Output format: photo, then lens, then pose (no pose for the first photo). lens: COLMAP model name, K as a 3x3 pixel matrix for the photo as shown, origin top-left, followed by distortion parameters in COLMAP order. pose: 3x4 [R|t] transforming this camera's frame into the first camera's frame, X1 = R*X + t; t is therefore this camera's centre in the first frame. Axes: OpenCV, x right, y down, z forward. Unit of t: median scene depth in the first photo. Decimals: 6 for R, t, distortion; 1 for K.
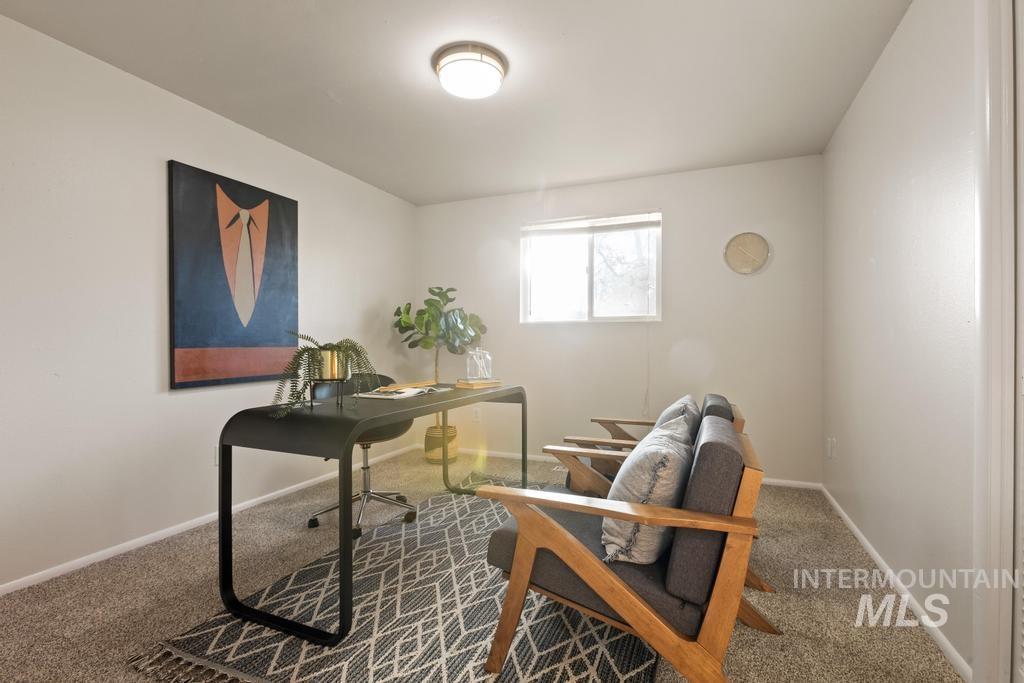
lens RADIAL K [[470.7, 0, 511.4], [0, 470.7, 339.0], [0, 0, 1]] dist [-0.014578, 0.006483]
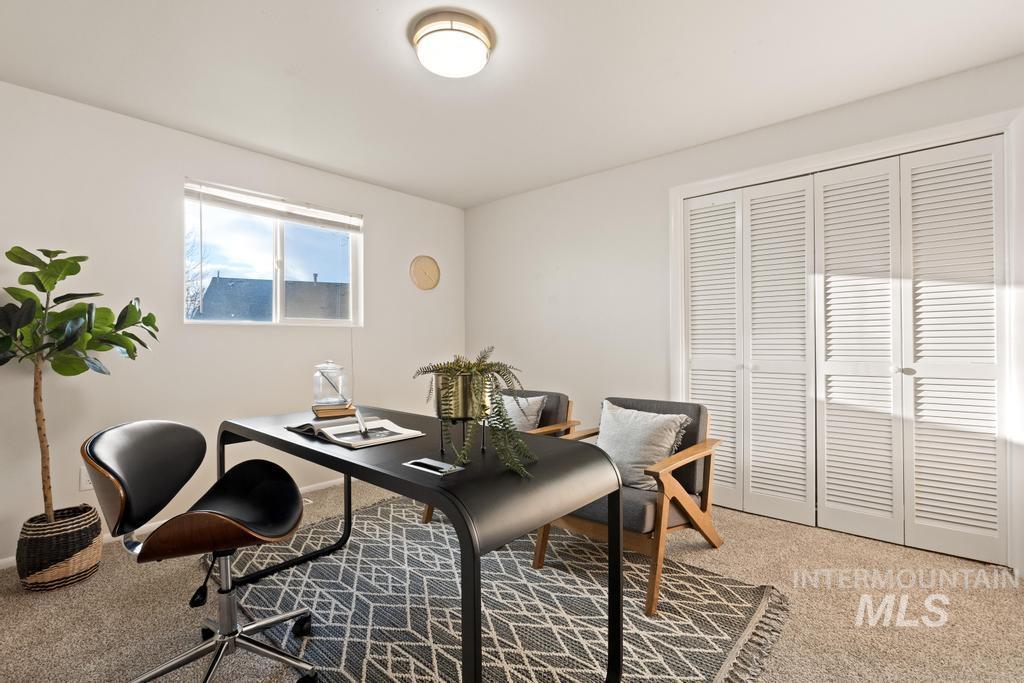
lens RADIAL K [[470.7, 0, 511.7], [0, 470.7, 338.6], [0, 0, 1]] dist [-0.014578, 0.006483]
pose [[0.315961, -0.005656, 0.948755, -0.763436], [-0.001961, 0.999976, 0.006615, -0.028590], [-0.948770, -0.003950, 0.315942, 0.535598]]
